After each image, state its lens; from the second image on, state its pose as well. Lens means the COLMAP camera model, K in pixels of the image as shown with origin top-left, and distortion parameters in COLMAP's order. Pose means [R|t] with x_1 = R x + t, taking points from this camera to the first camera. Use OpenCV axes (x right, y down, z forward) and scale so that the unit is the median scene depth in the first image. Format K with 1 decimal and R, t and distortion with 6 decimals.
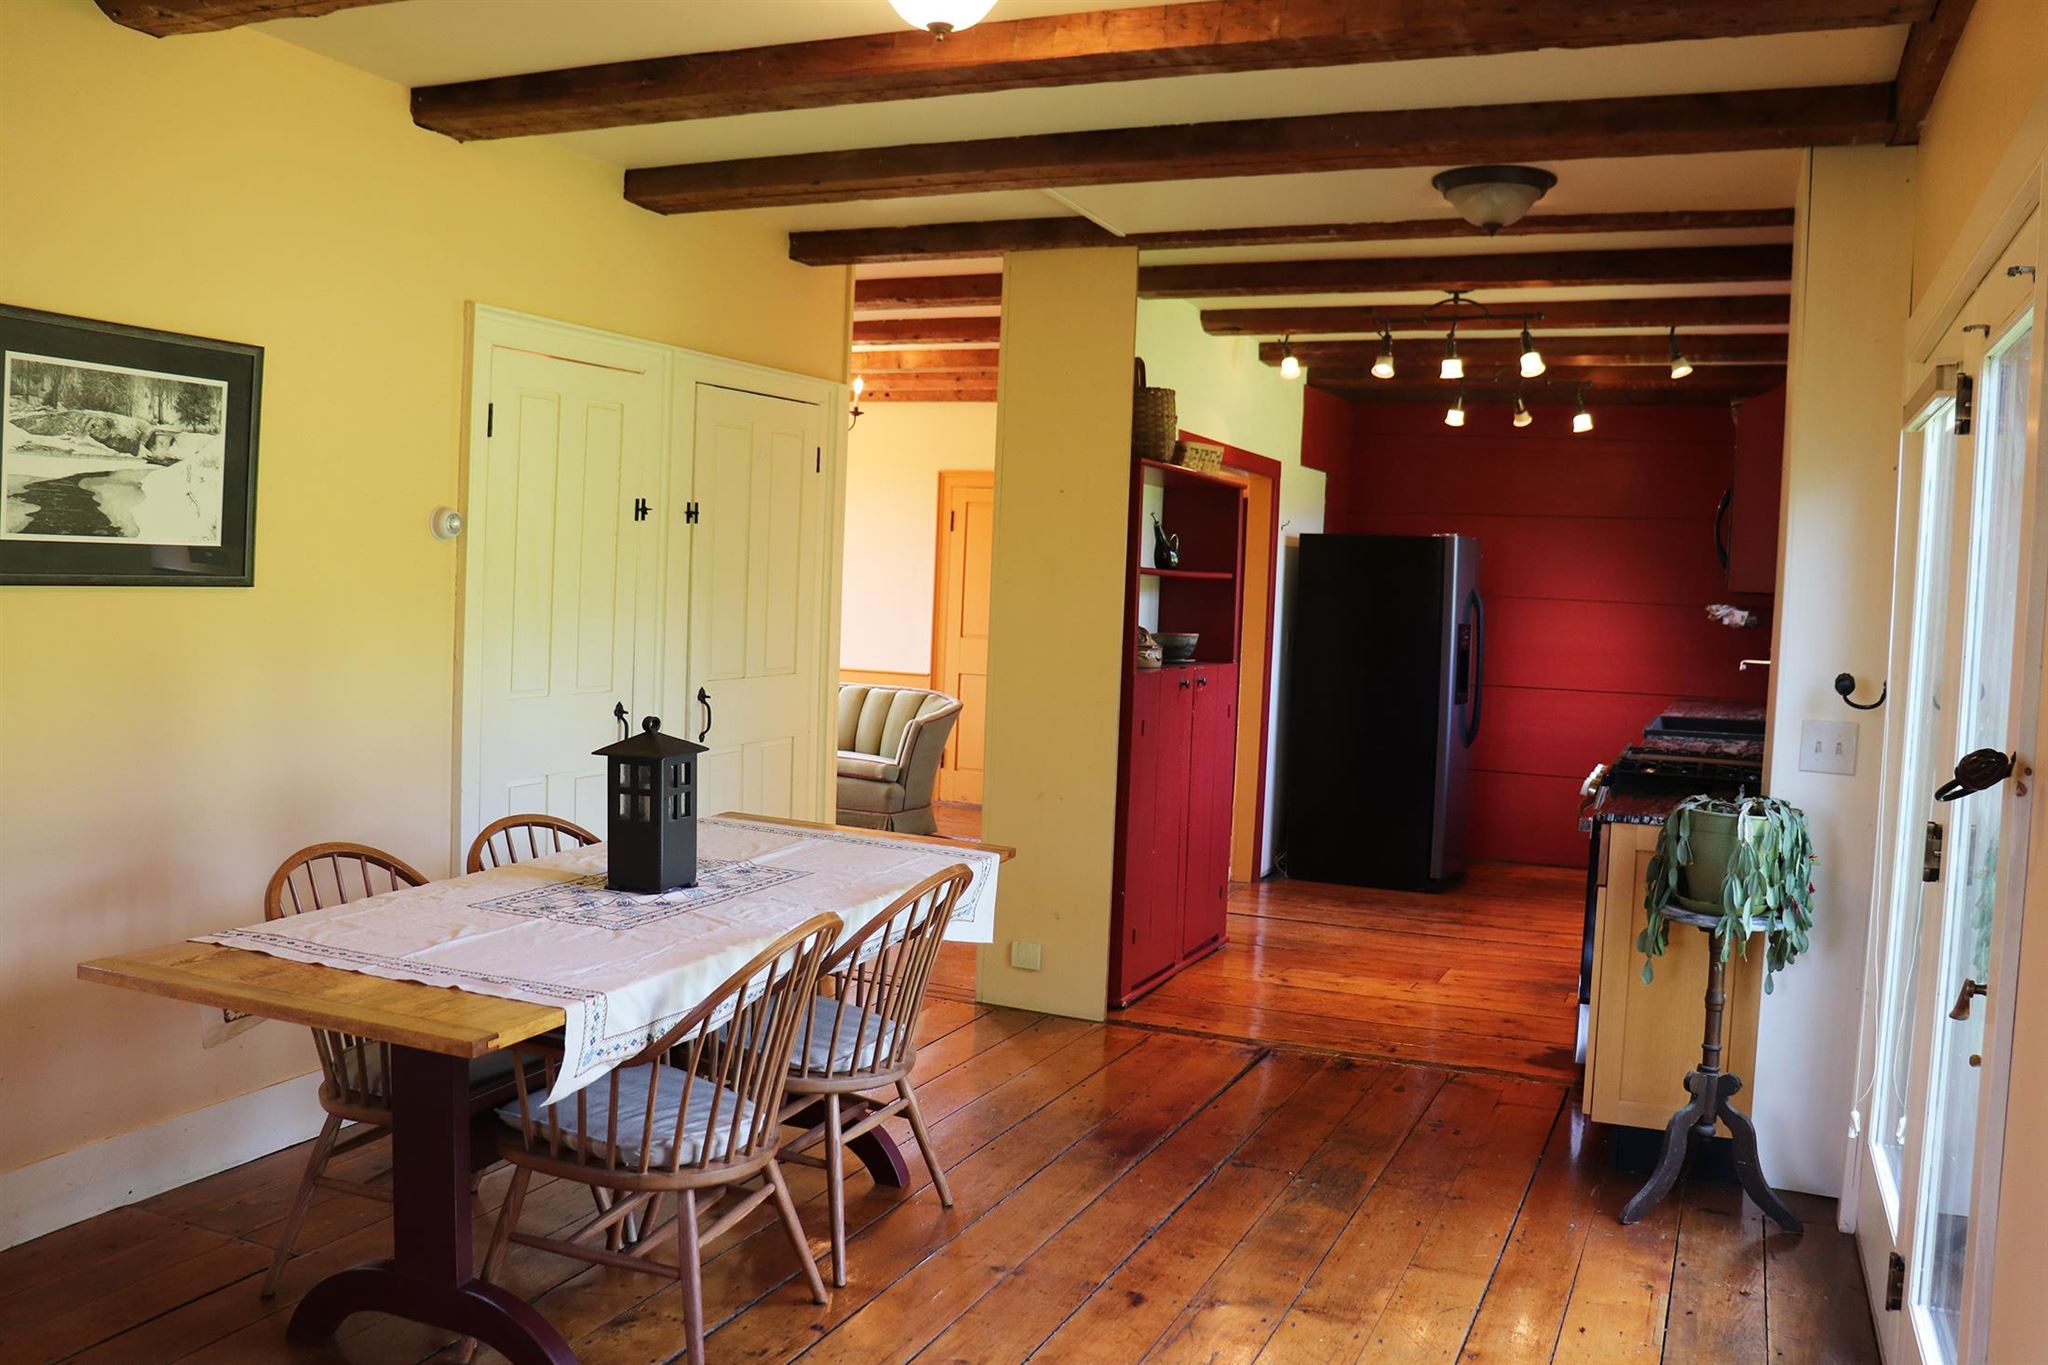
lens RADIAL K [[1704.8, 0, 1024.0], [0, 1704.8, 682.5], [0, 0, 1]] dist [-0.170426, 0.165094]
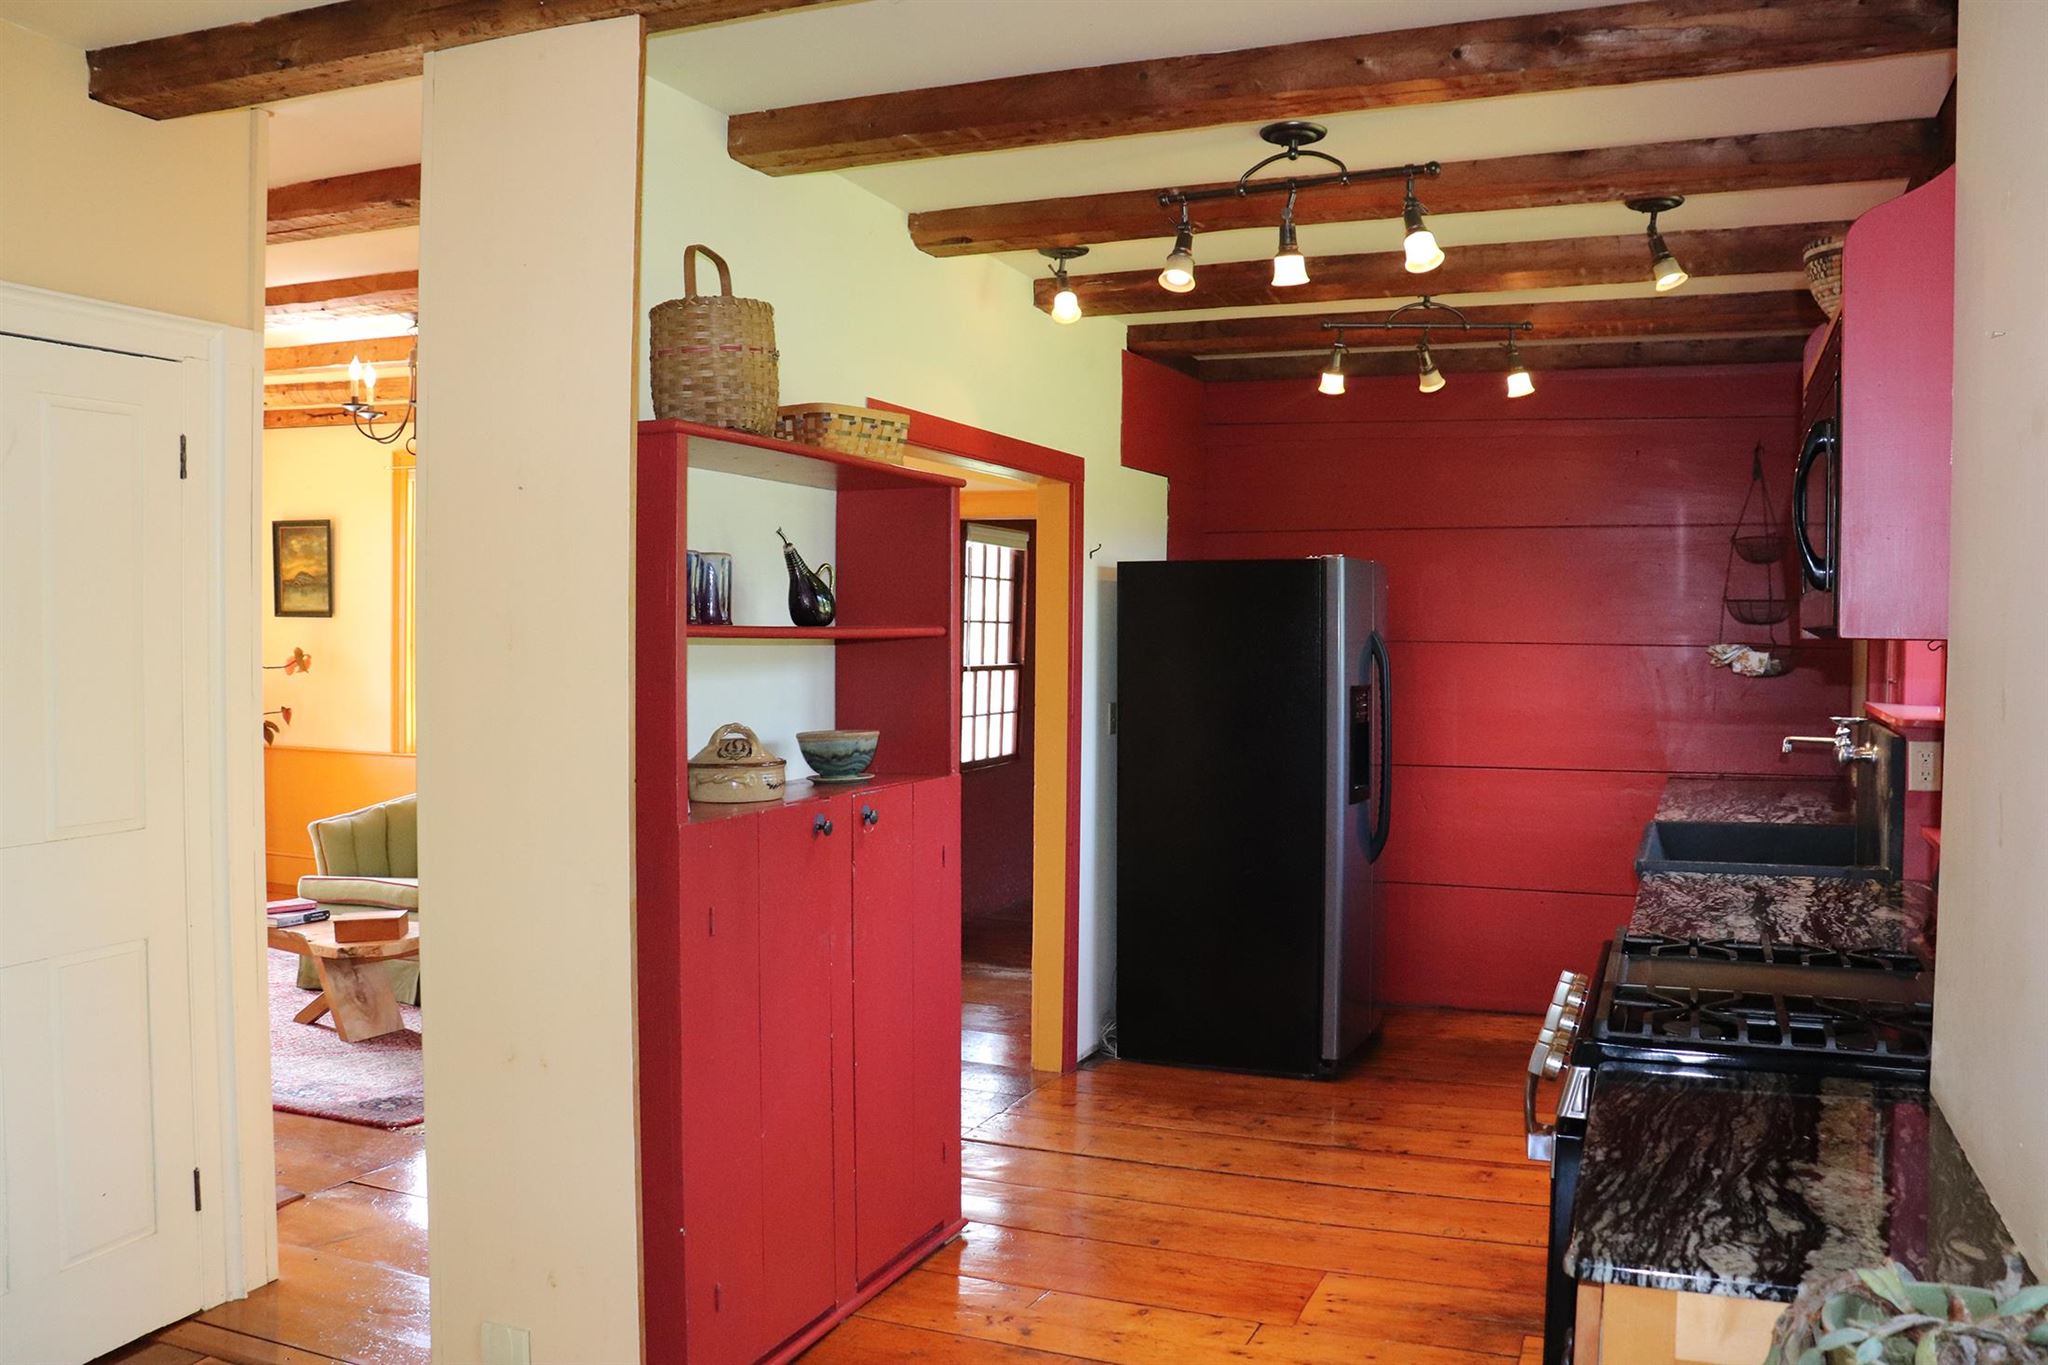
lens RADIAL K [[1704.8, 0, 1024.0], [0, 1704.8, 682.5], [0, 0, 1]] dist [-0.170426, 0.165094]
pose [[0.999207, -0.031872, 0.023860, 0.112008], [0.032529, 0.999087, -0.027692, -0.021988], [-0.022956, 0.028447, 0.999332, 0.325500]]
